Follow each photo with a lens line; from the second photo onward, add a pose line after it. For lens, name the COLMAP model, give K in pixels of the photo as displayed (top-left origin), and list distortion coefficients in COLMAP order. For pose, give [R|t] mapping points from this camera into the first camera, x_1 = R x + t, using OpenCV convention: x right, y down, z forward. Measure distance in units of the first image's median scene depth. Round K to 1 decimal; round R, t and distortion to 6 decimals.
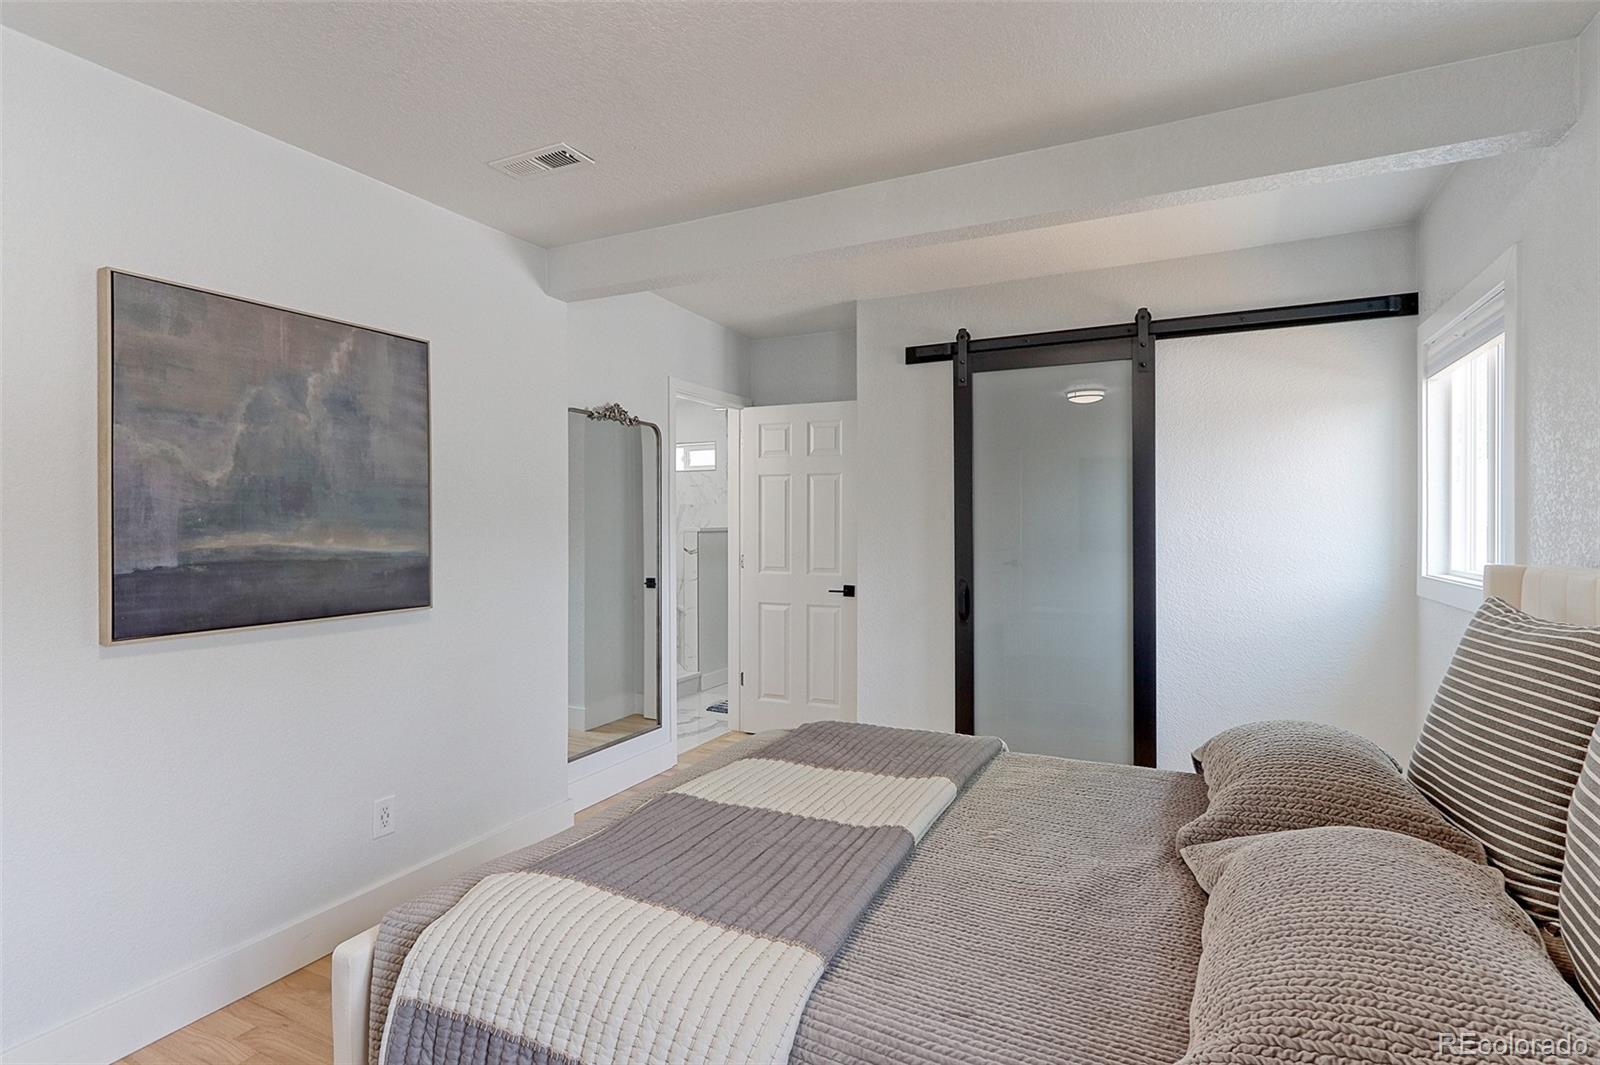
lens RADIAL K [[804.9, 0, 801.8], [0, 804.9, 524.7], [0, 0, 1]] dist [-0.003151, 0.000332]
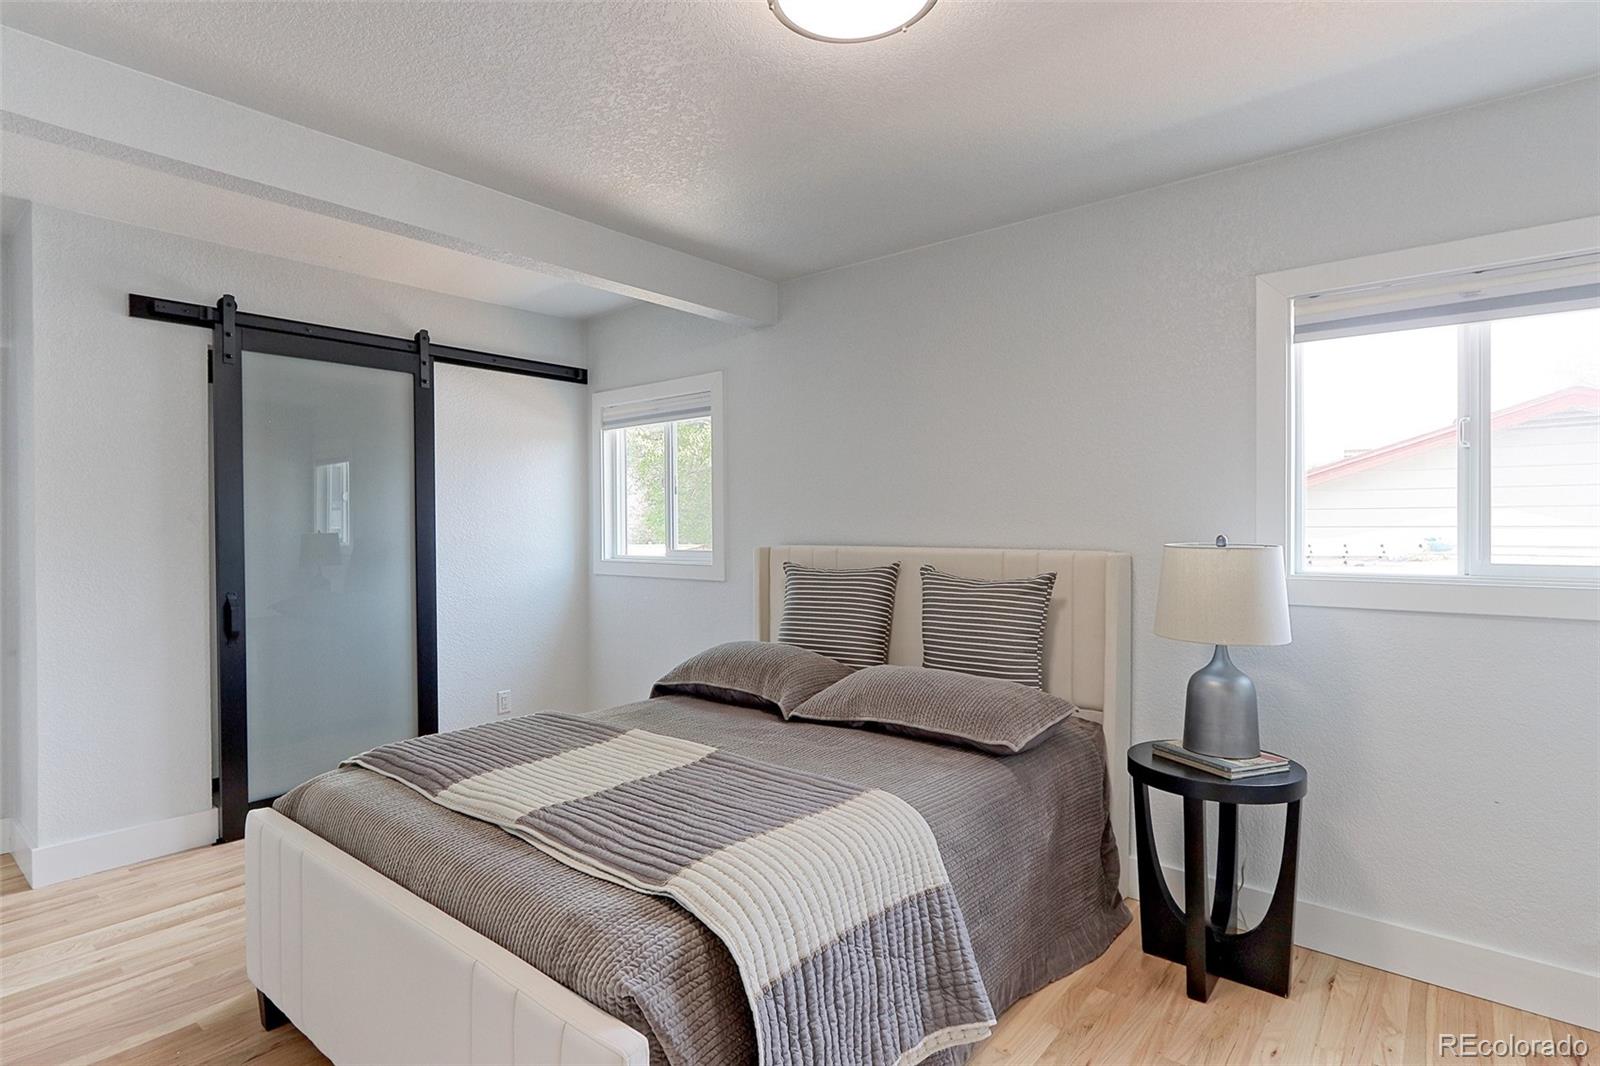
lens RADIAL K [[804.9, 0, 802.4], [0, 804.9, 534.6], [0, 0, 1]] dist [-0.003151, 0.000332]
pose [[0.208900, -0.012920, 0.977852, -0.536785], [0.008097, 0.999901, 0.011482, 0.000959], [-0.977904, 0.005520, 0.208984, 0.263511]]
